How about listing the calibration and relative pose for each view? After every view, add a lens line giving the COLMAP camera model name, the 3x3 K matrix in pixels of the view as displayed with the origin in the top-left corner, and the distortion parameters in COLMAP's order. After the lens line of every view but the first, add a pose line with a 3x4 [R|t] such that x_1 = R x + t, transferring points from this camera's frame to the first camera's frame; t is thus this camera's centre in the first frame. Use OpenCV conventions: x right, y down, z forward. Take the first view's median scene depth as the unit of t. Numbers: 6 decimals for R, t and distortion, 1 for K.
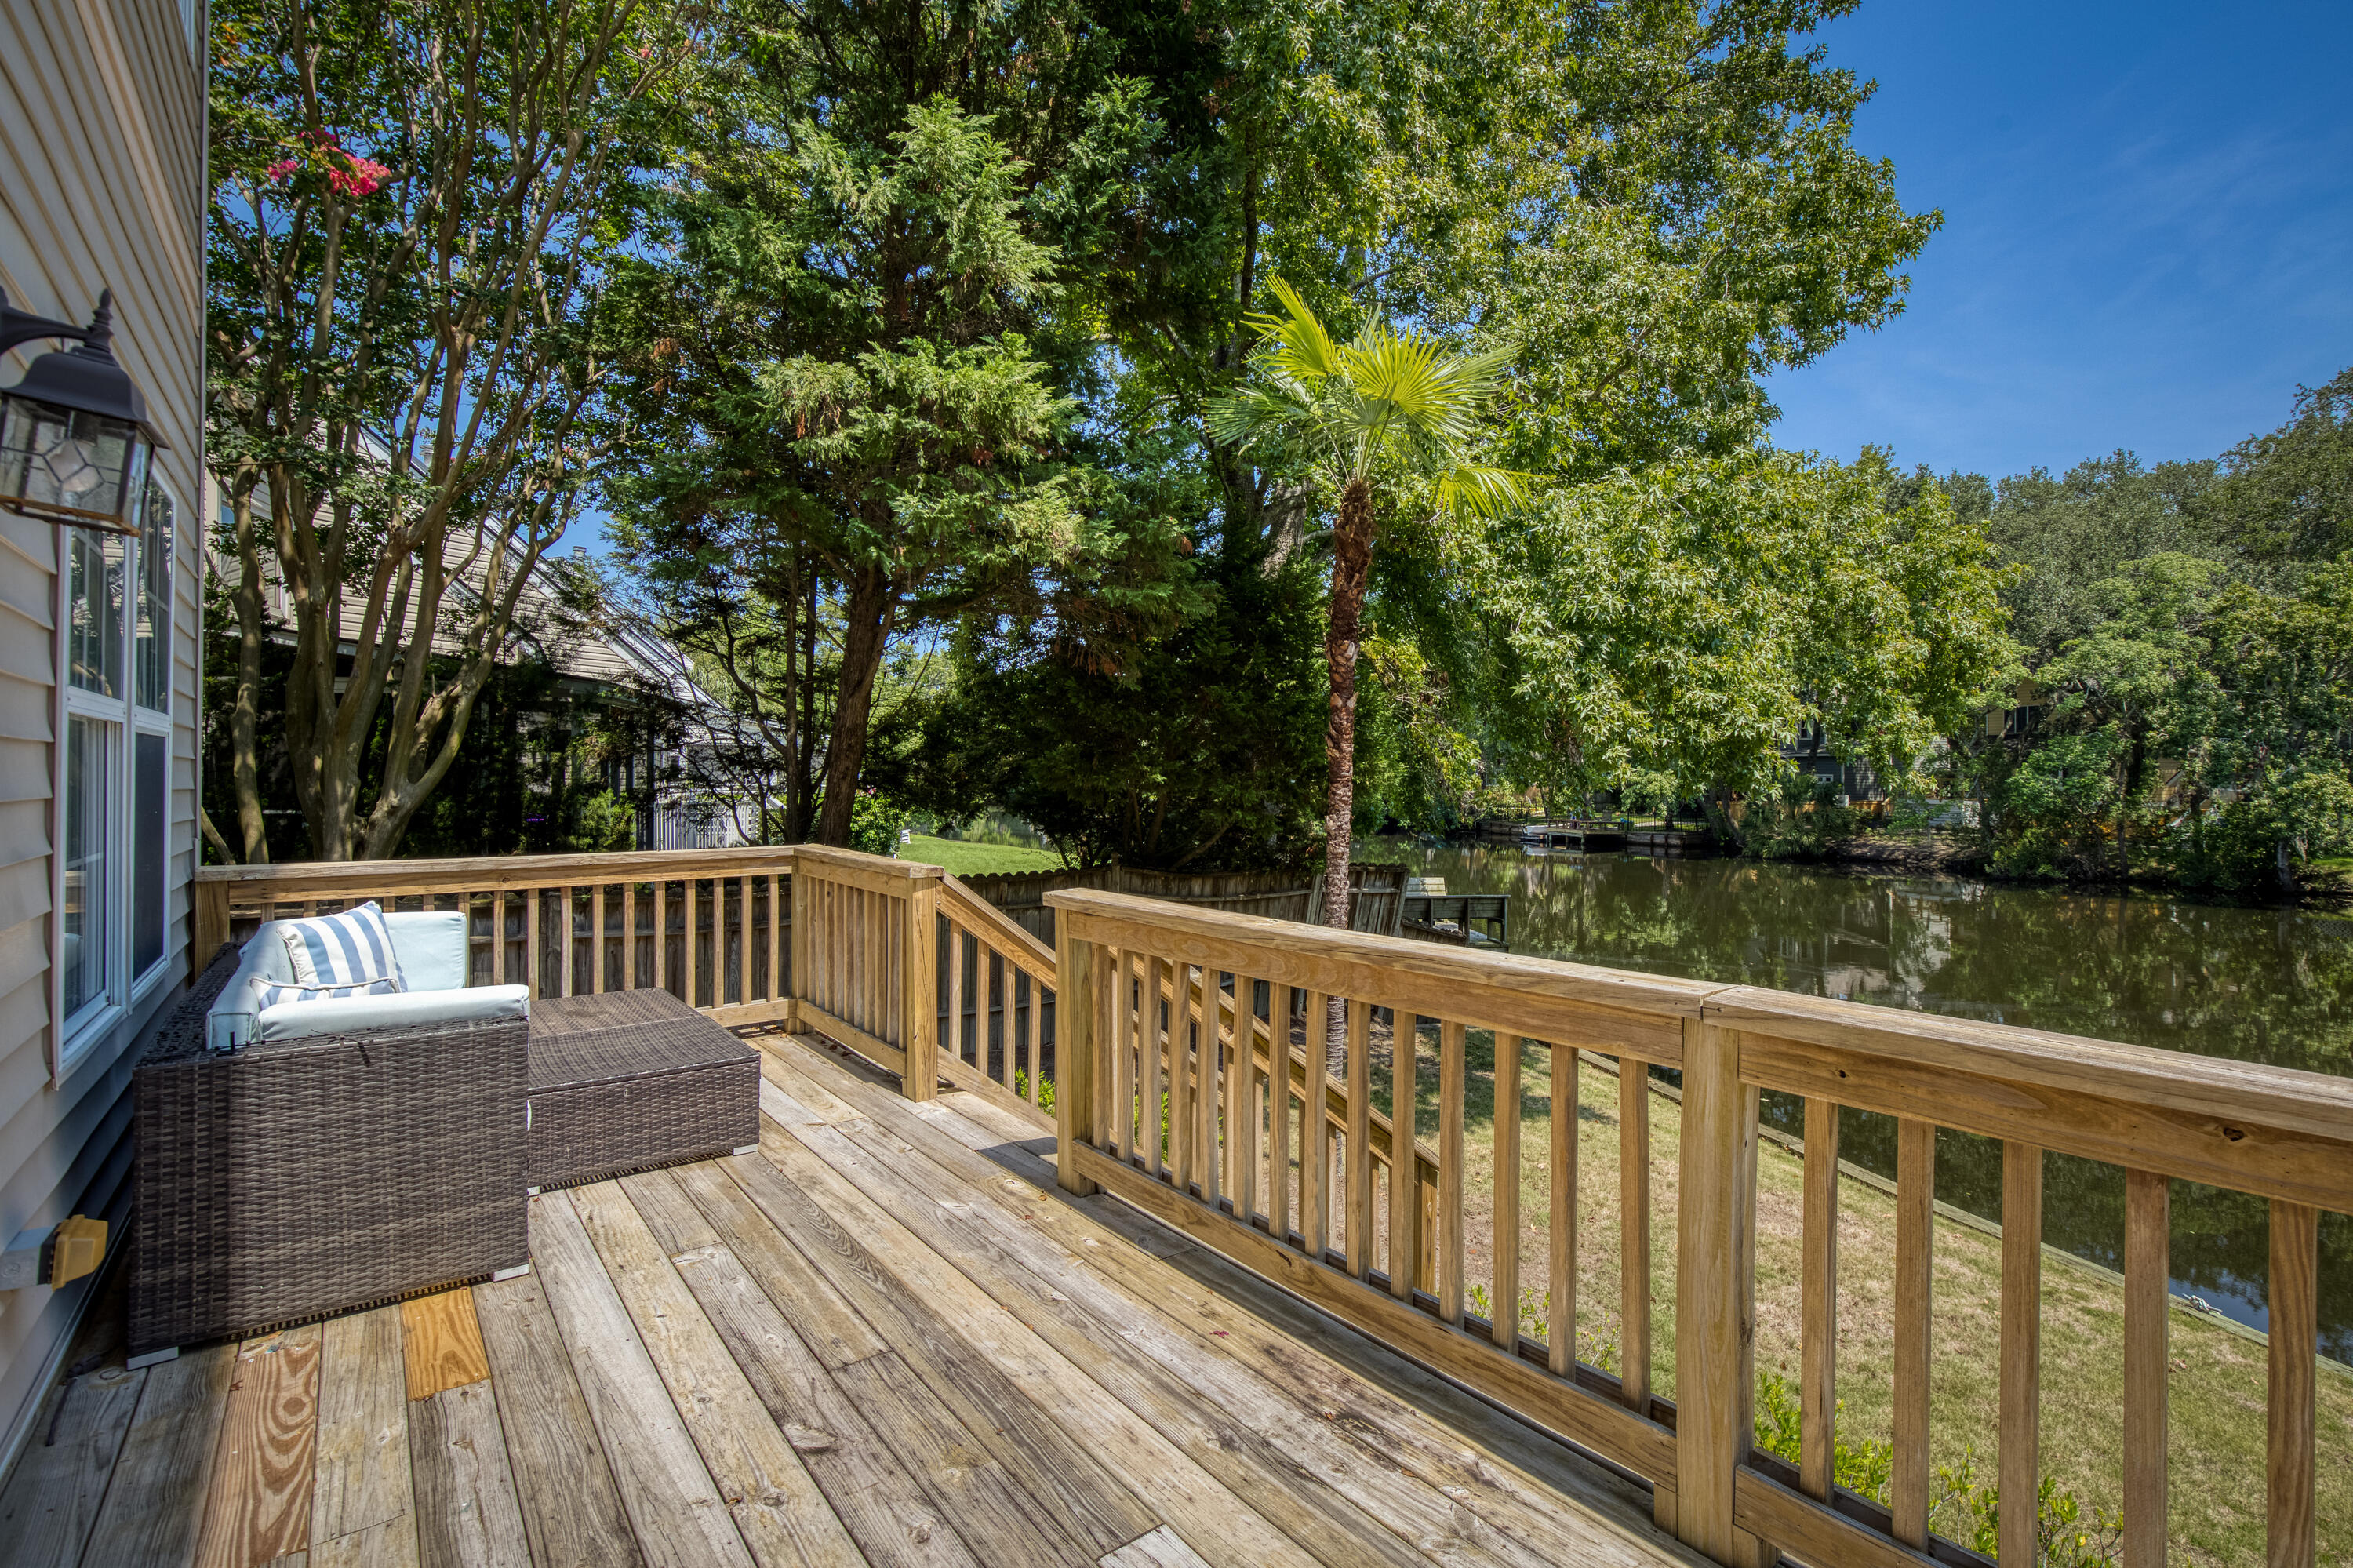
lens RADIAL K [[1077.4, 0, 1196.5], [0, 1077.4, 781.9], [0, 0, 1]] dist [-0.014062, 0.005484]
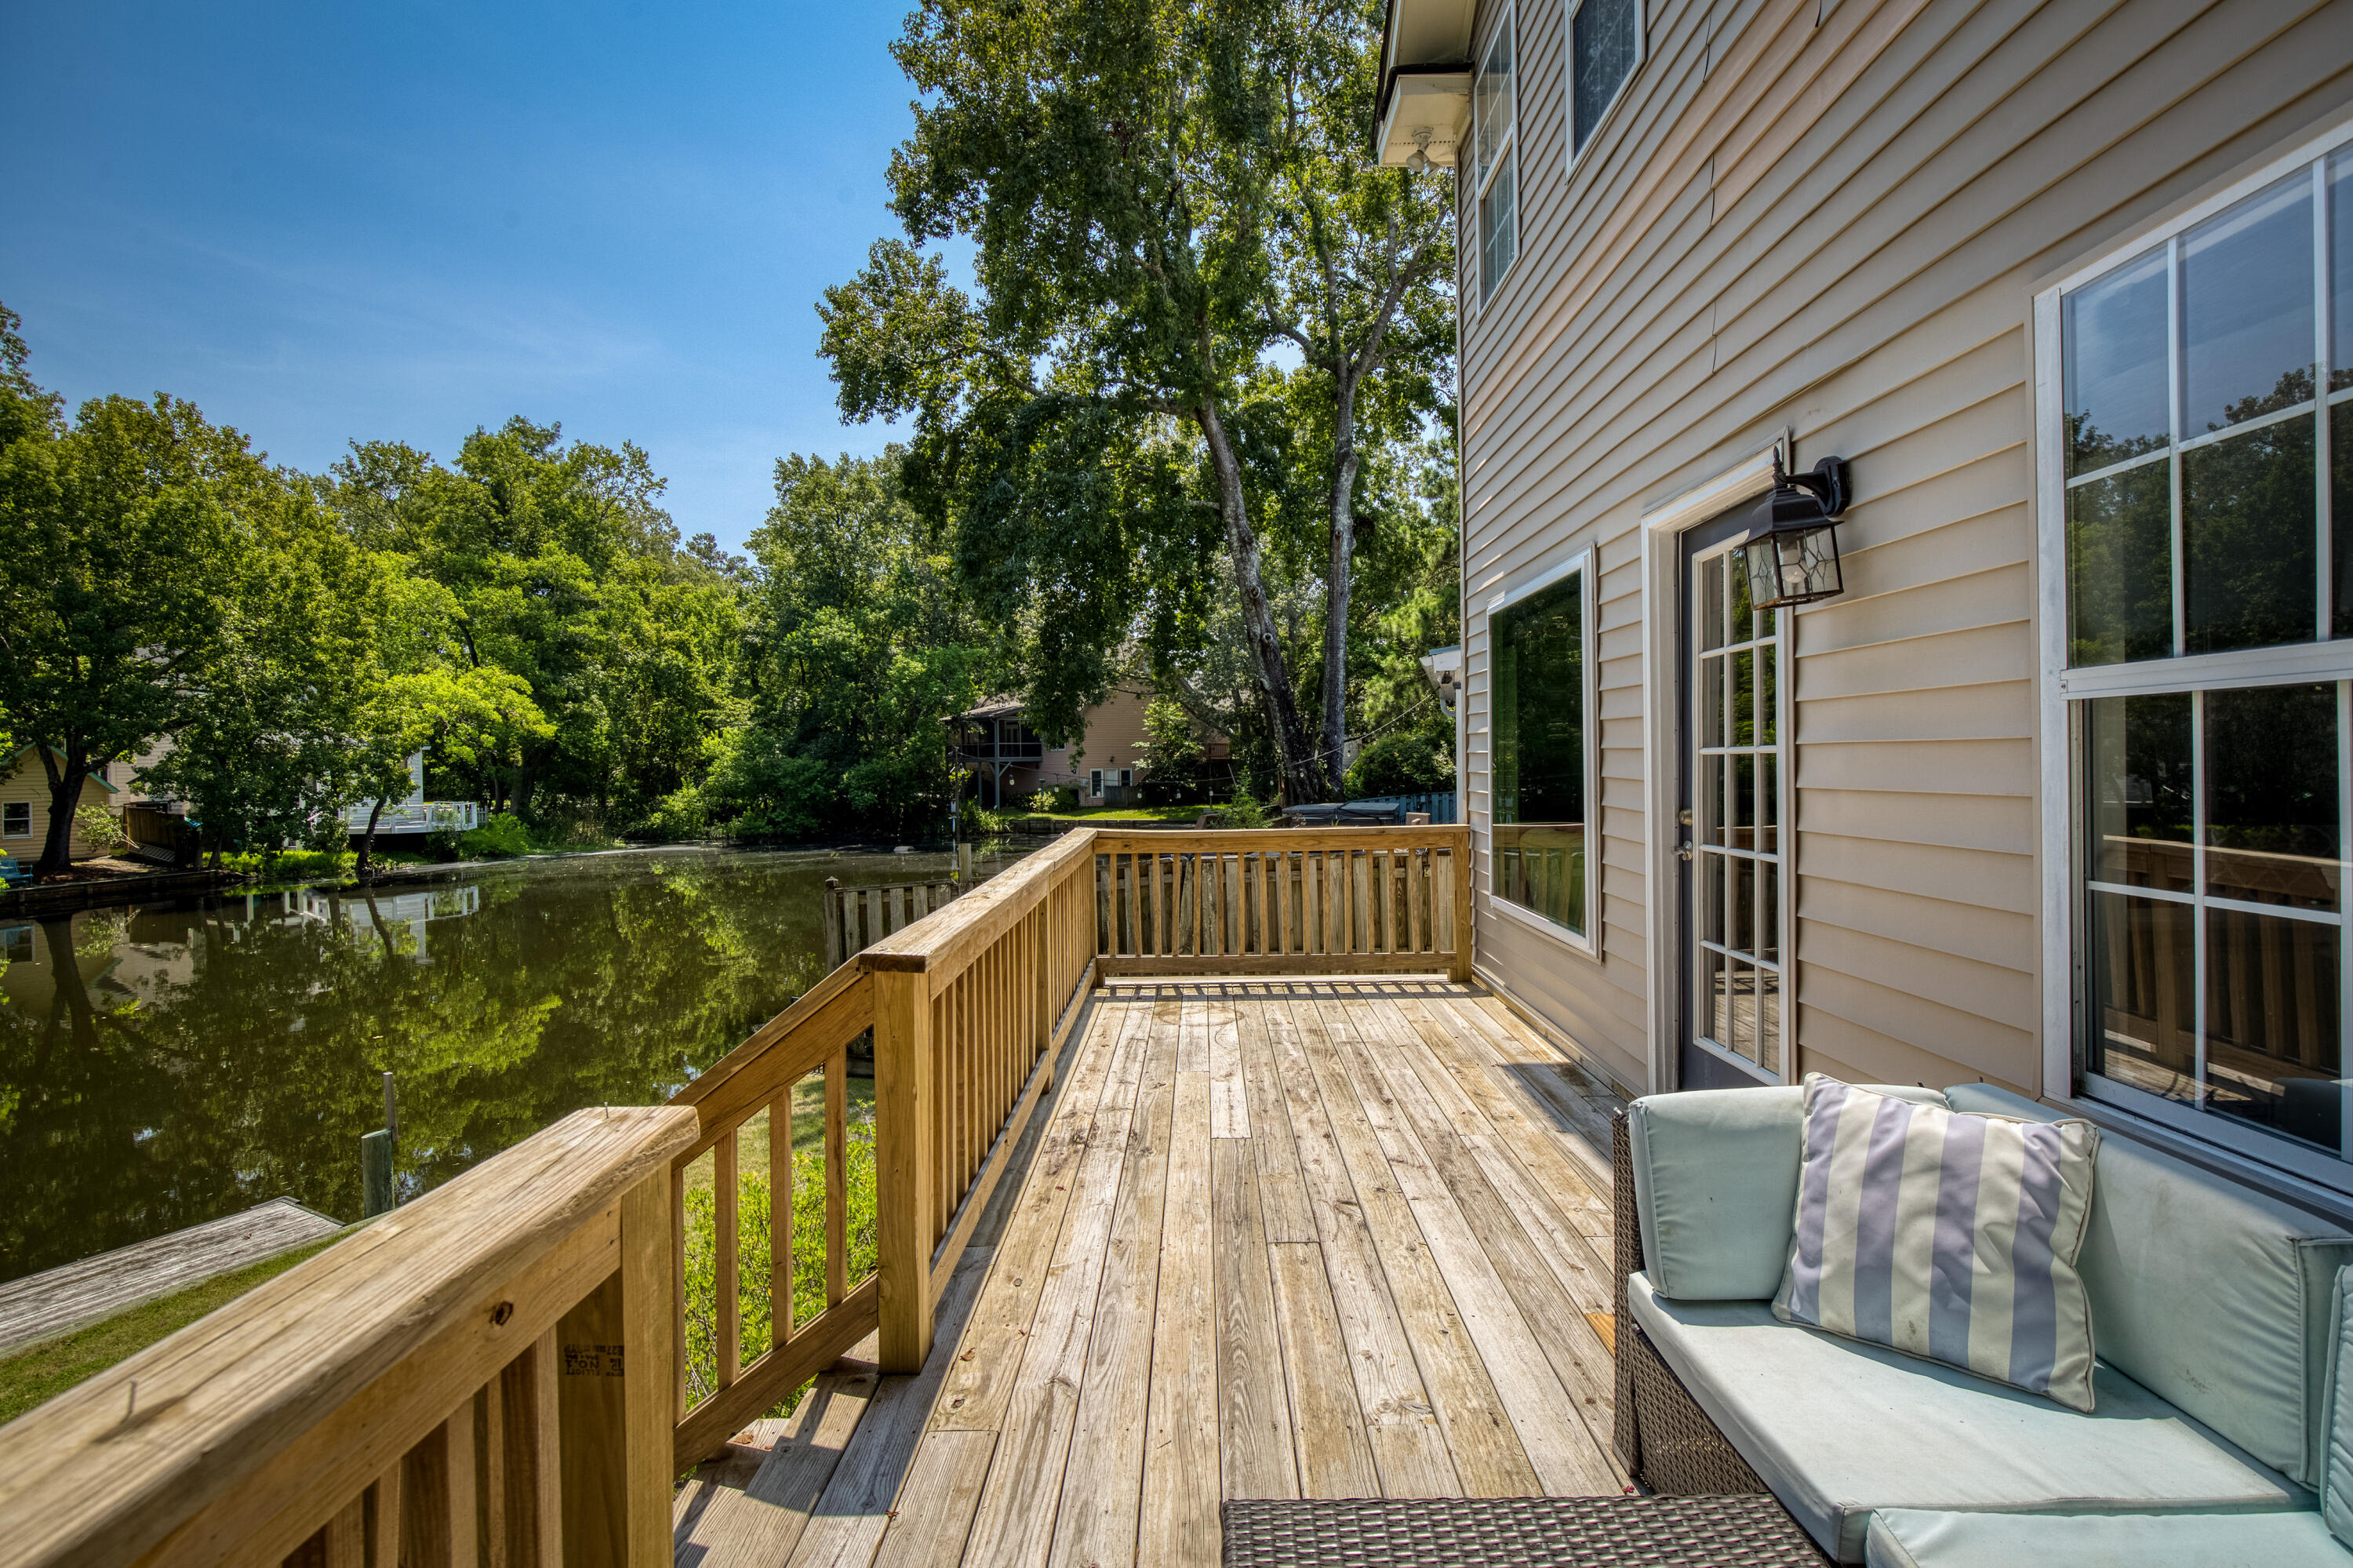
lens RADIAL K [[1077.4, 0, 1188.7], [0, 1077.4, 766.3], [0, 0, 1]] dist [-0.014062, 0.005484]
pose [[-0.778804, 0.007843, 0.627219, -0.664187], [0.015576, 0.999855, 0.006839, -0.017613], [-0.627074, 0.015096, -0.778813, 1.347598]]
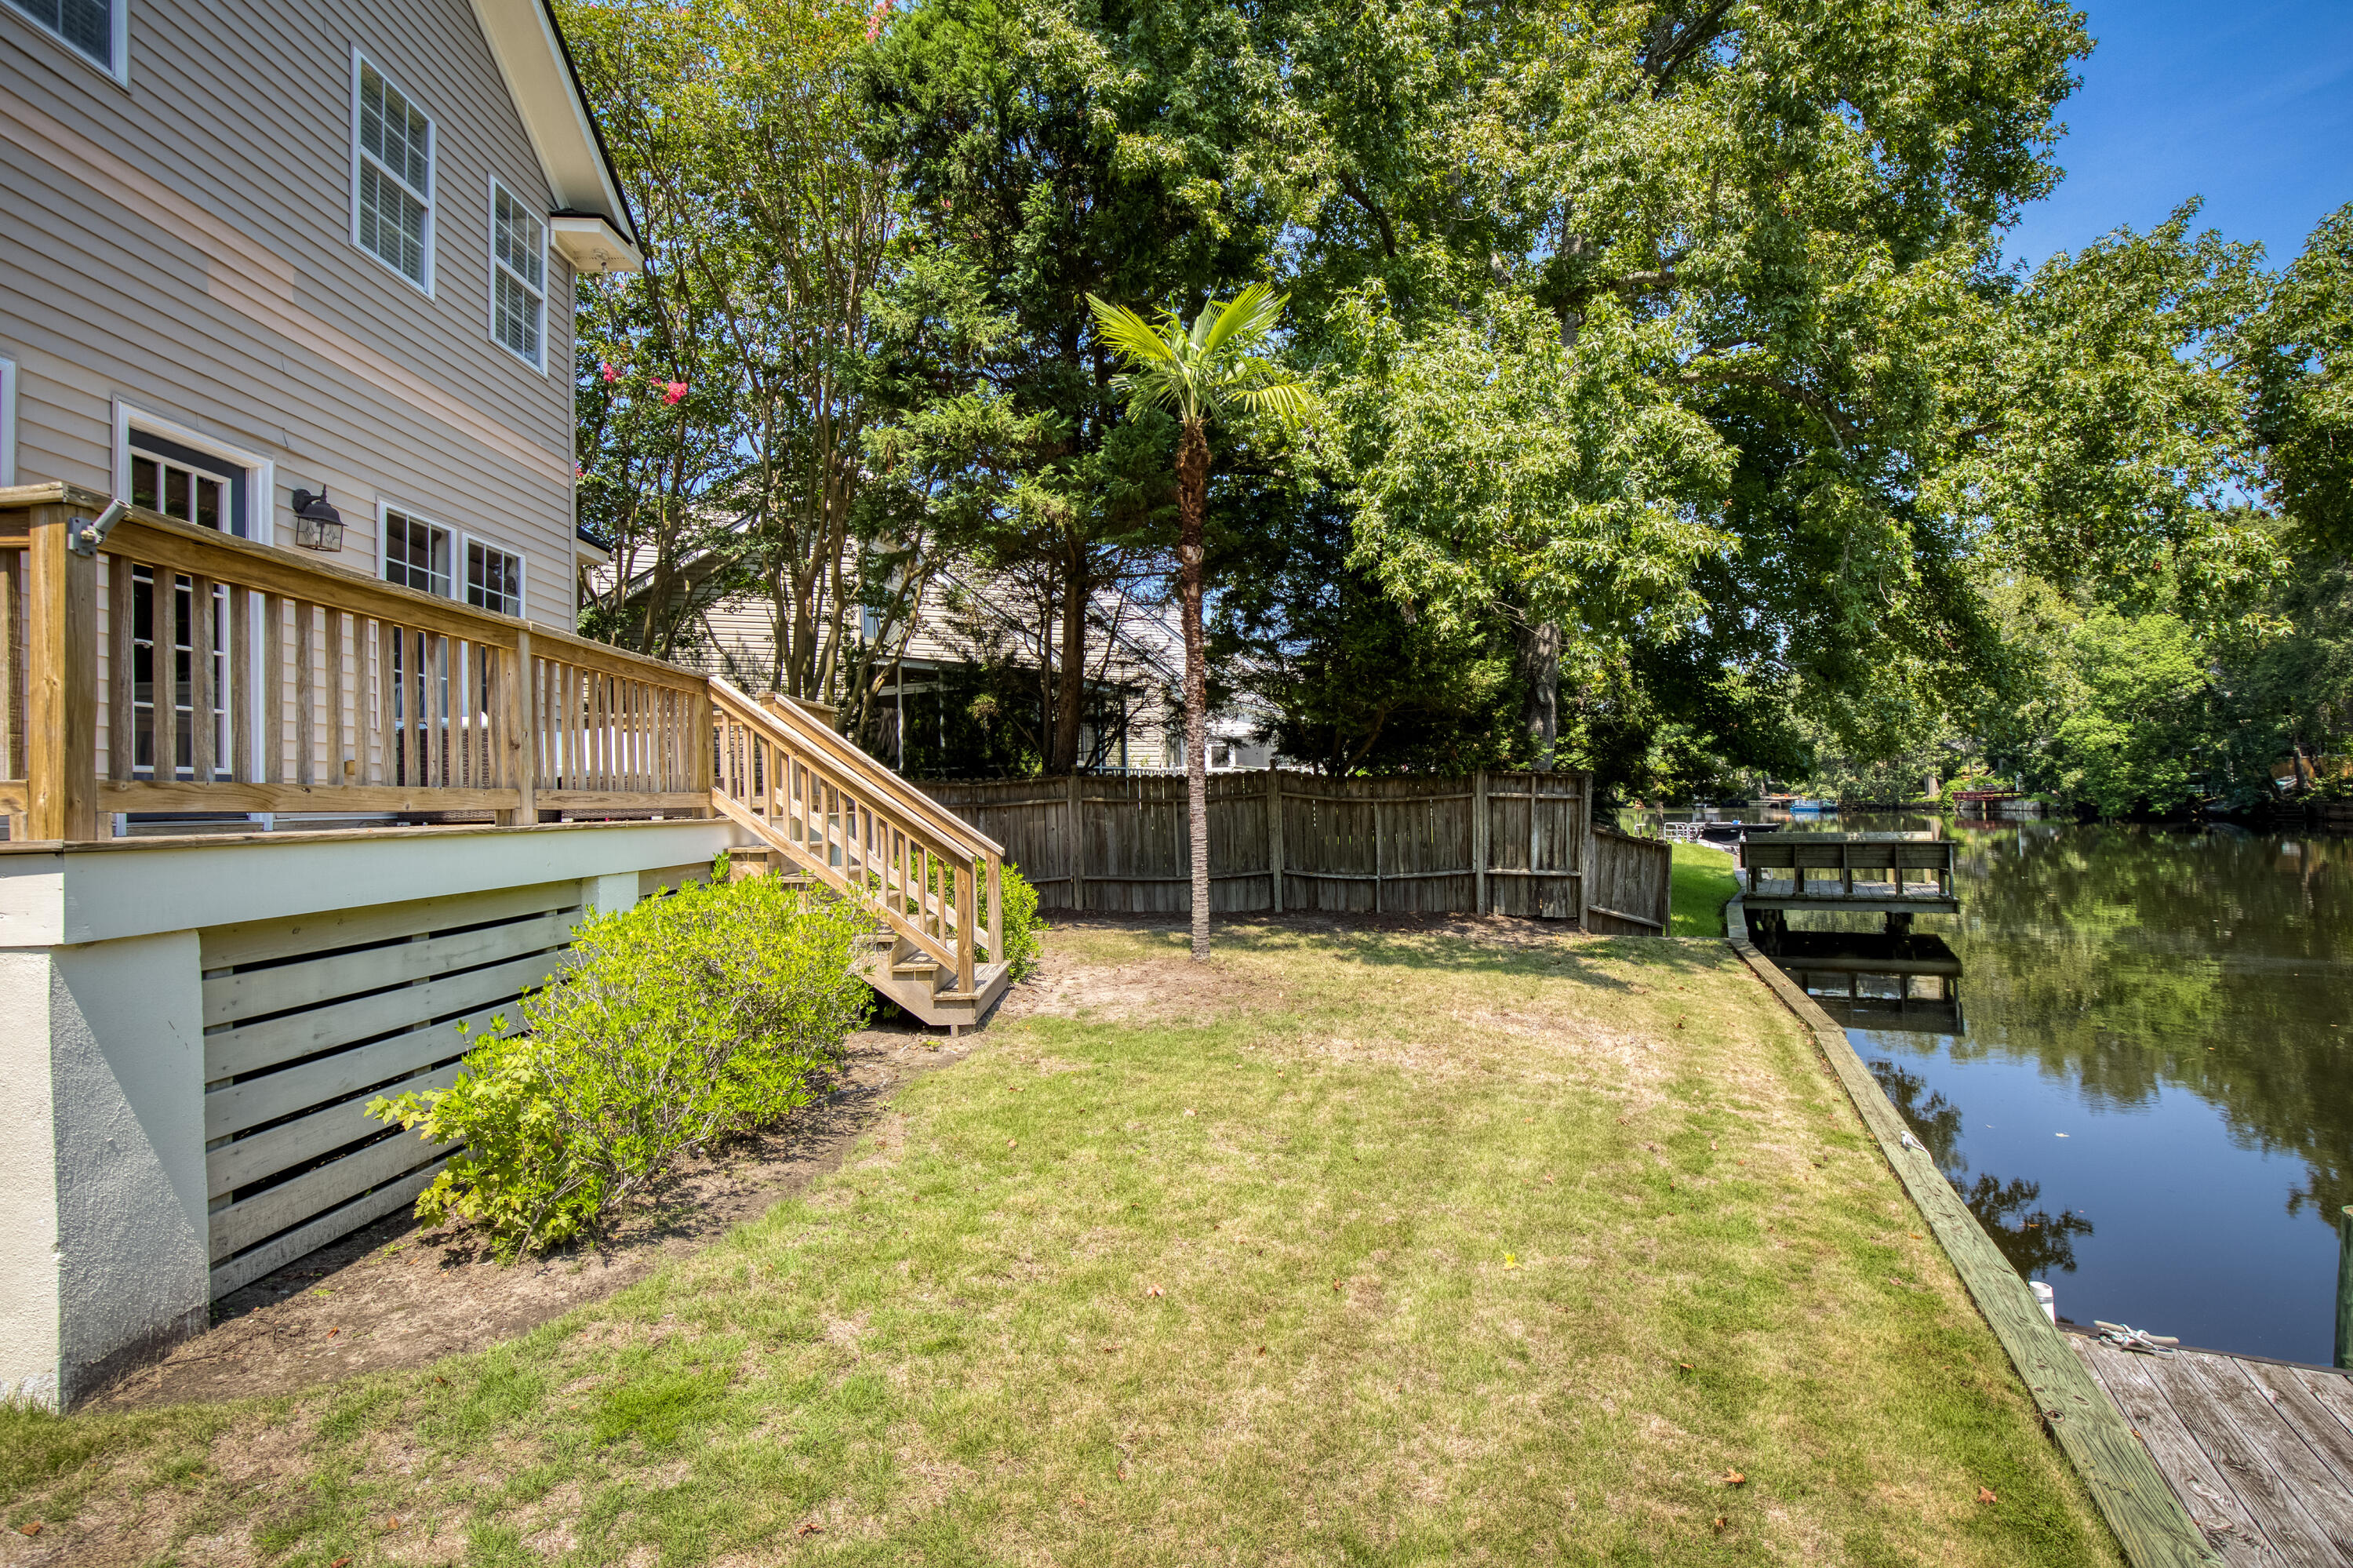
lens RADIAL K [[1077.4, 0, 1186.0], [0, 1077.4, 767.2], [0, 0, 1]] dist [-0.014062, 0.005484]
pose [[0.808035, -0.042224, -0.587619, 1.649061], [0.026830, 0.999031, -0.034894, 0.336585], [0.588523, 0.012429, 0.808385, -0.084813]]
